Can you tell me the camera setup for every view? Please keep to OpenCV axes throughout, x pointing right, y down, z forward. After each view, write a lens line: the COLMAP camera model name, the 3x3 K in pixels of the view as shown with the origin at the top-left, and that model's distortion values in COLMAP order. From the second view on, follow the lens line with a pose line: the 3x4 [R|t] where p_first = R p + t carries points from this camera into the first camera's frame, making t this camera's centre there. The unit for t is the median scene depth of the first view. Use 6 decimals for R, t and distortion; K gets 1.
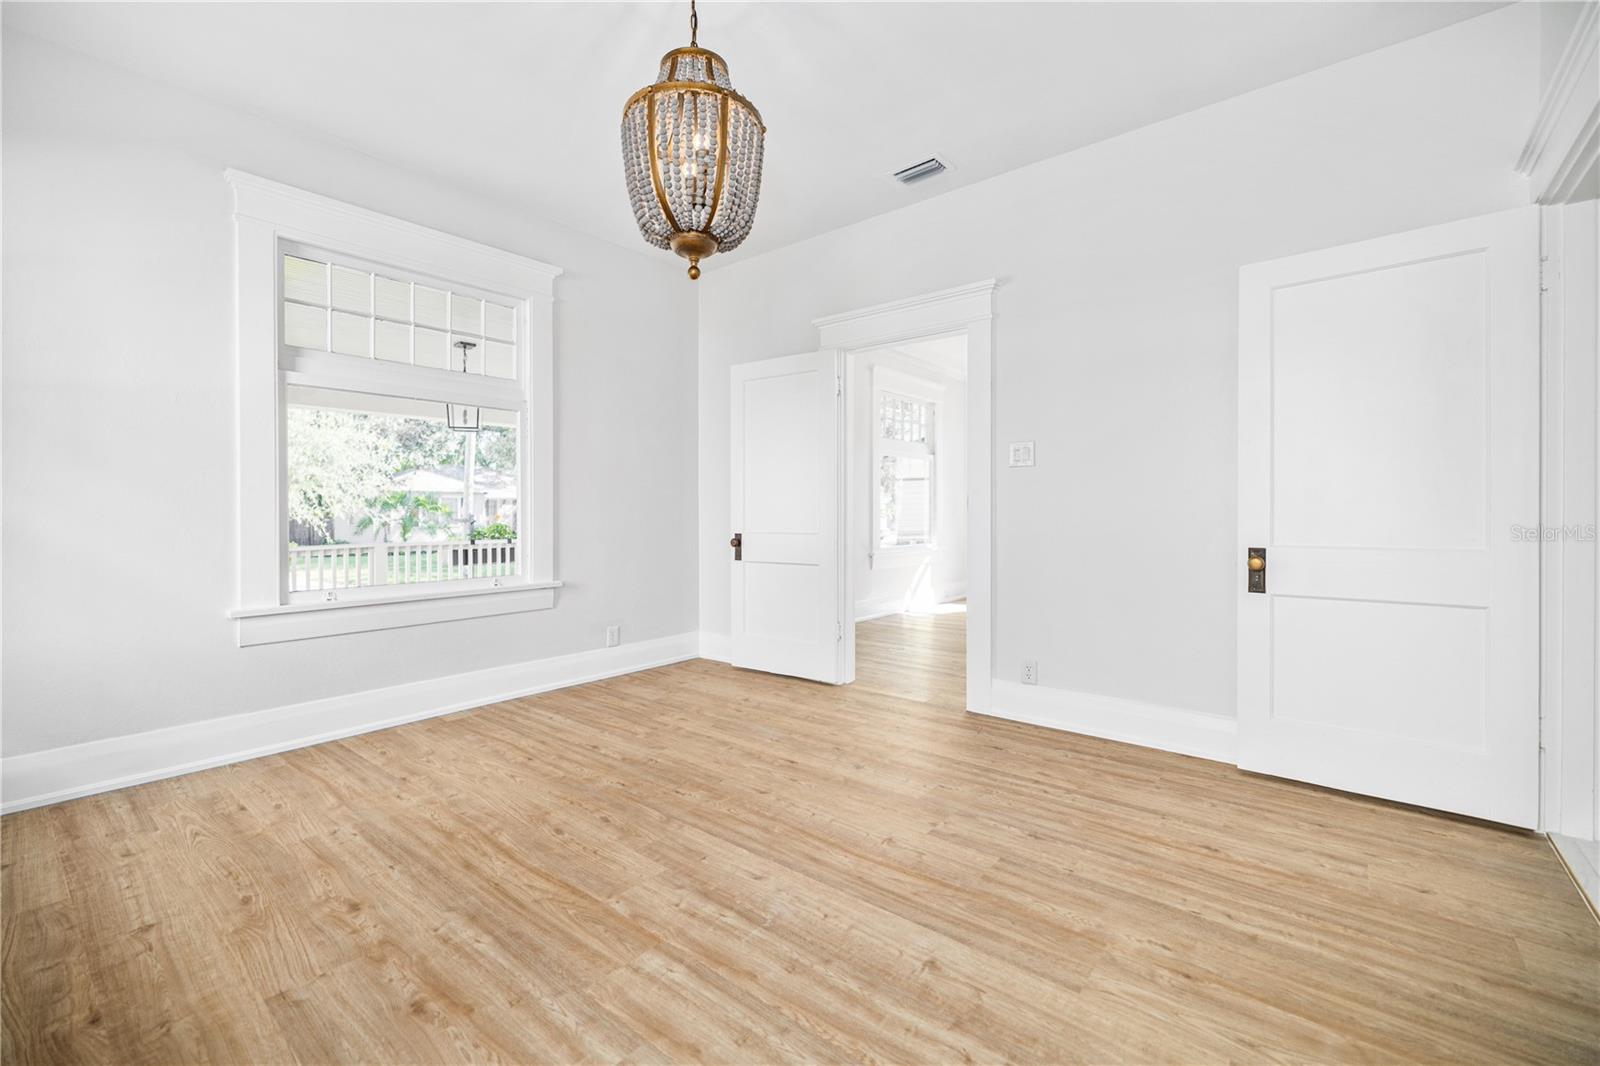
lens RADIAL K [[634.2, 0, 812.4], [0, 634.2, 521.0], [0, 0, 1]] dist [0.023142, 0.000508]
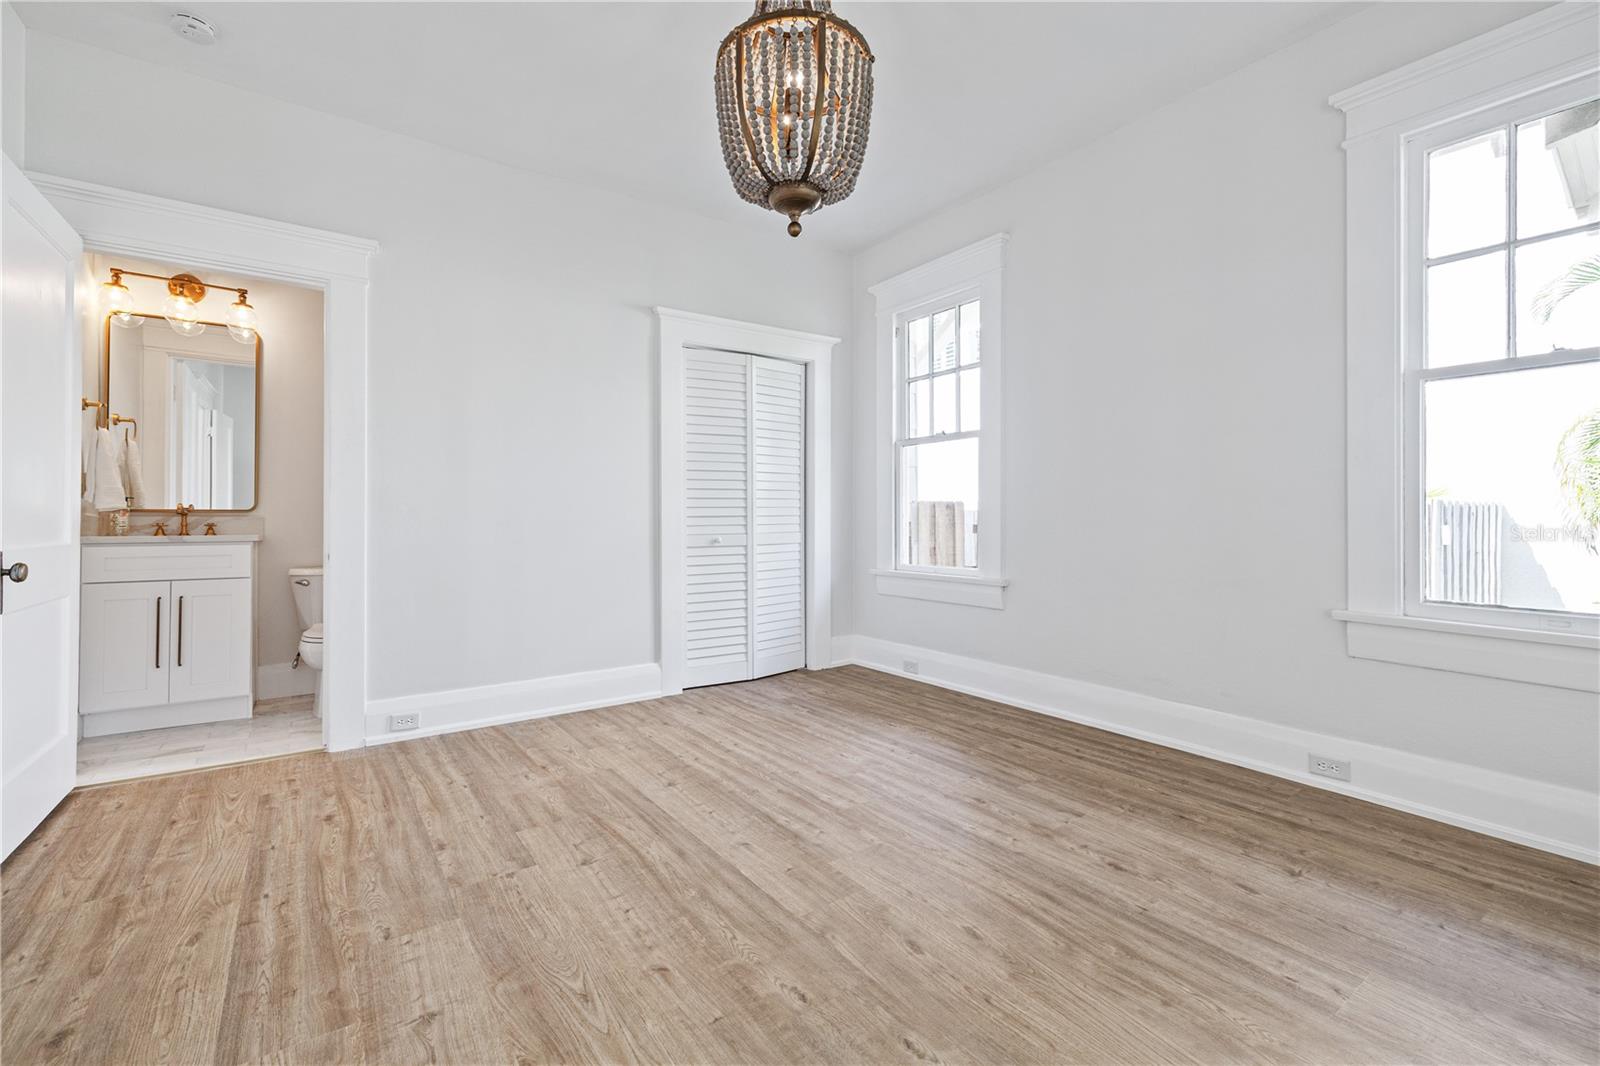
lens RADIAL K [[634.2, 0, 801.7], [0, 634.2, 515.6], [0, 0, 1]] dist [0.023142, 0.000508]
pose [[-0.956504, 0.006374, 0.291648, -0.464444], [0.007038, 0.999974, 0.001226, 0.017703], [-0.291633, 0.003225, -0.956525, 1.897337]]
